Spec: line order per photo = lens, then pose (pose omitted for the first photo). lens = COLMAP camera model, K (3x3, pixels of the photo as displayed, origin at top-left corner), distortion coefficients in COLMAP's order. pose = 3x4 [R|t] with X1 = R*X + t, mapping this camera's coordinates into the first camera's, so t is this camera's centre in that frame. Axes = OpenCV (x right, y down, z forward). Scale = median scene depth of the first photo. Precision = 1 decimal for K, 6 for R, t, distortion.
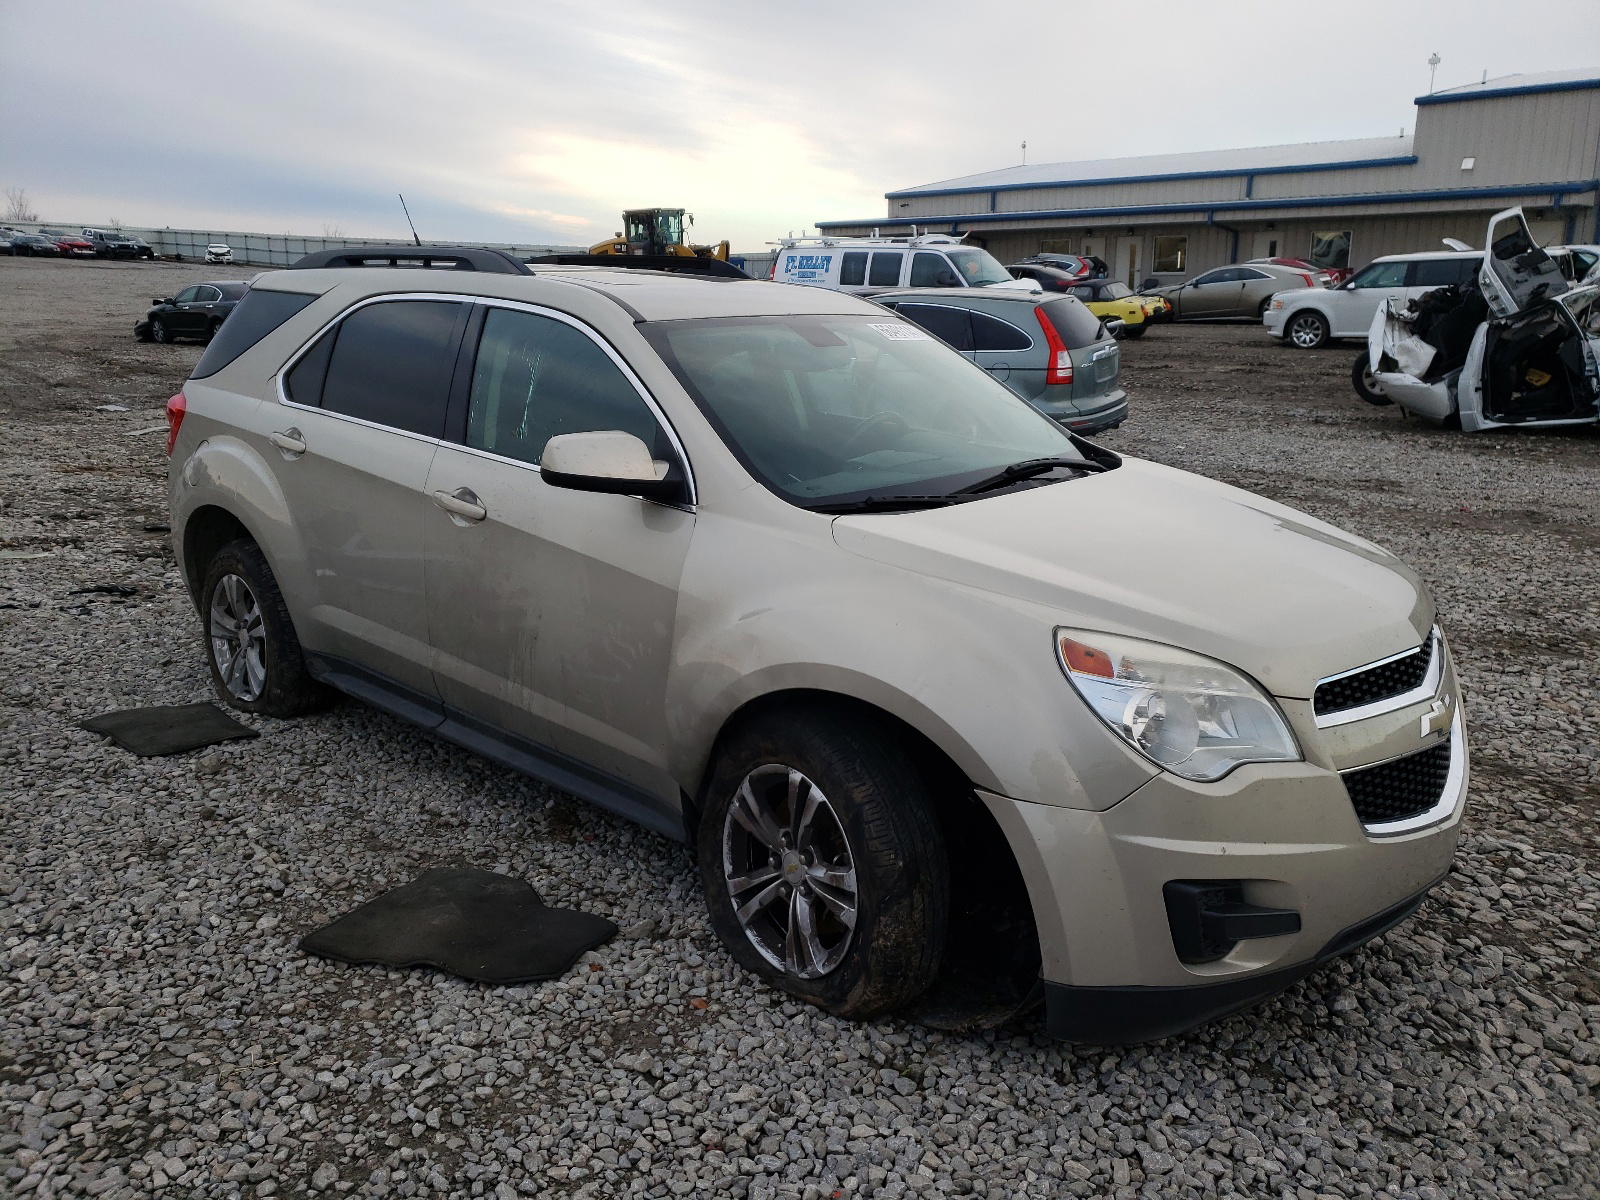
lens RADIAL K [[1187.1, 0, 812.7], [0, 1187.1, 603.2], [0, 0, 1]] dist [0.007199, 0.007770]
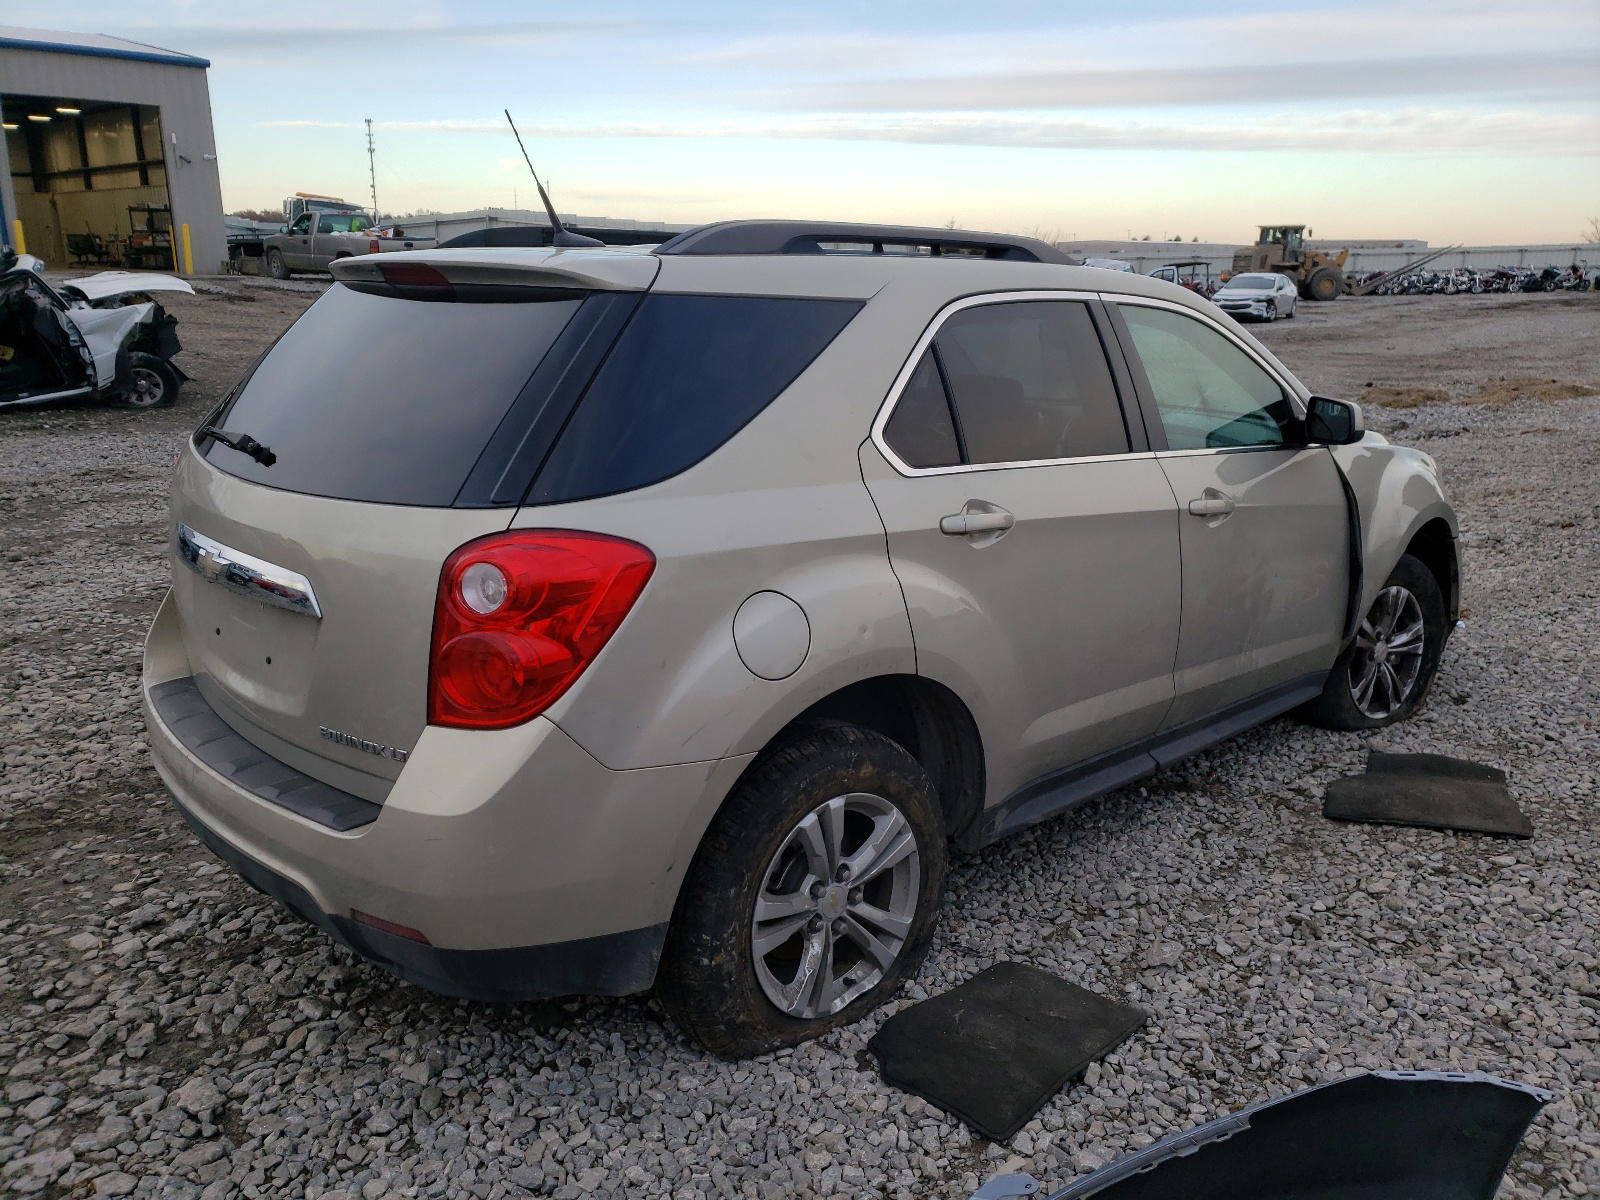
lens RADIAL K [[1187.1, 0, 813.4], [0, 1187.1, 597.6], [0, 0, 1]] dist [0.007199, 0.007770]
pose [[0.111440, -0.267485, 0.957096, -0.529057], [0.243214, 0.941148, 0.234709, -0.131824], [-0.963550, 0.206623, 0.169938, 0.475723]]
